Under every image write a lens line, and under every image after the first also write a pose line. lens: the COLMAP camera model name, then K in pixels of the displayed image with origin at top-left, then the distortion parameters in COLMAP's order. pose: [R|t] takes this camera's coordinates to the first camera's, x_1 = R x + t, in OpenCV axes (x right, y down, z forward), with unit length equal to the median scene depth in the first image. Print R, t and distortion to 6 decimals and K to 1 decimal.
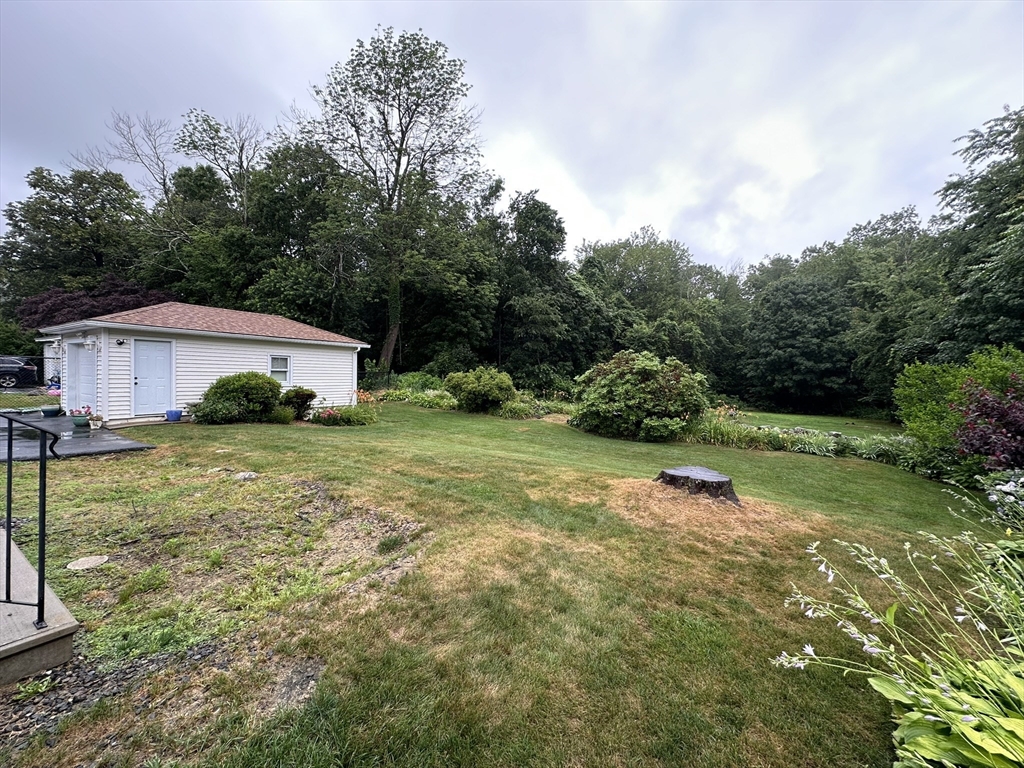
lens RADIAL K [[409.9, 0, 516.4], [0, 409.9, 381.3], [0, 0, 1]] dist [-0.001929, -0.000145]
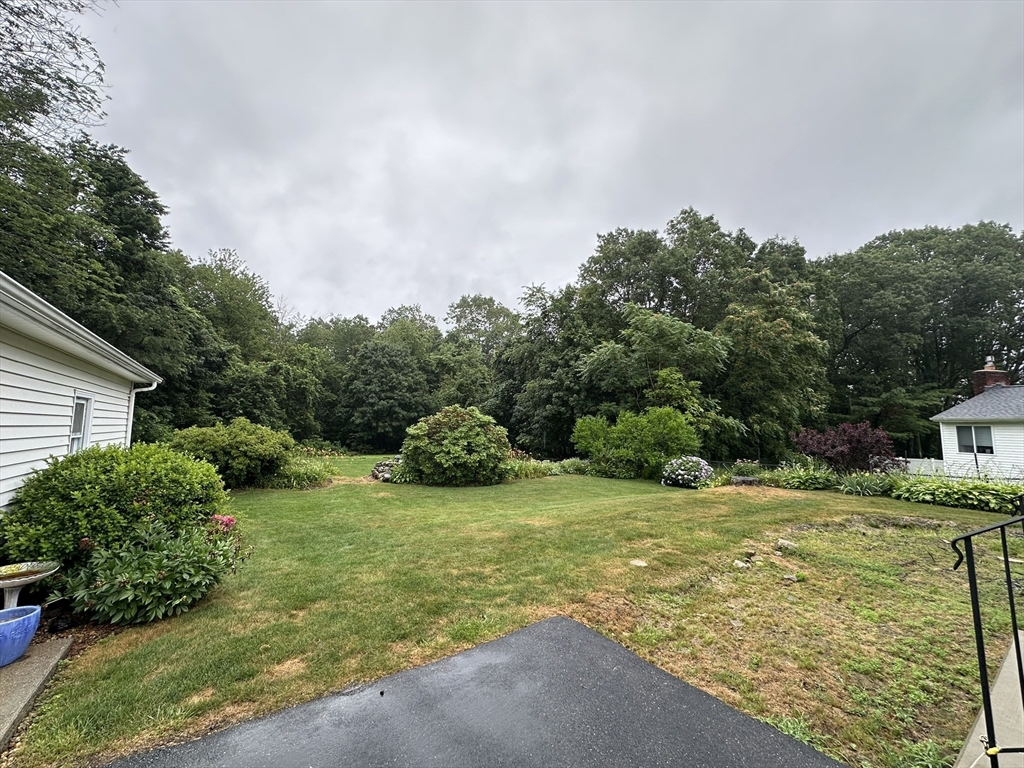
lens RADIAL K [[409.9, 0, 511.6], [0, 409.9, 379.7], [0, 0, 1]] dist [-0.001929, -0.000145]
pose [[0.403237, 0.083353, 0.911291, -0.293523], [0.015035, 0.995105, -0.097671, -0.015215], [-0.914972, 0.053086, 0.400010, 0.174494]]
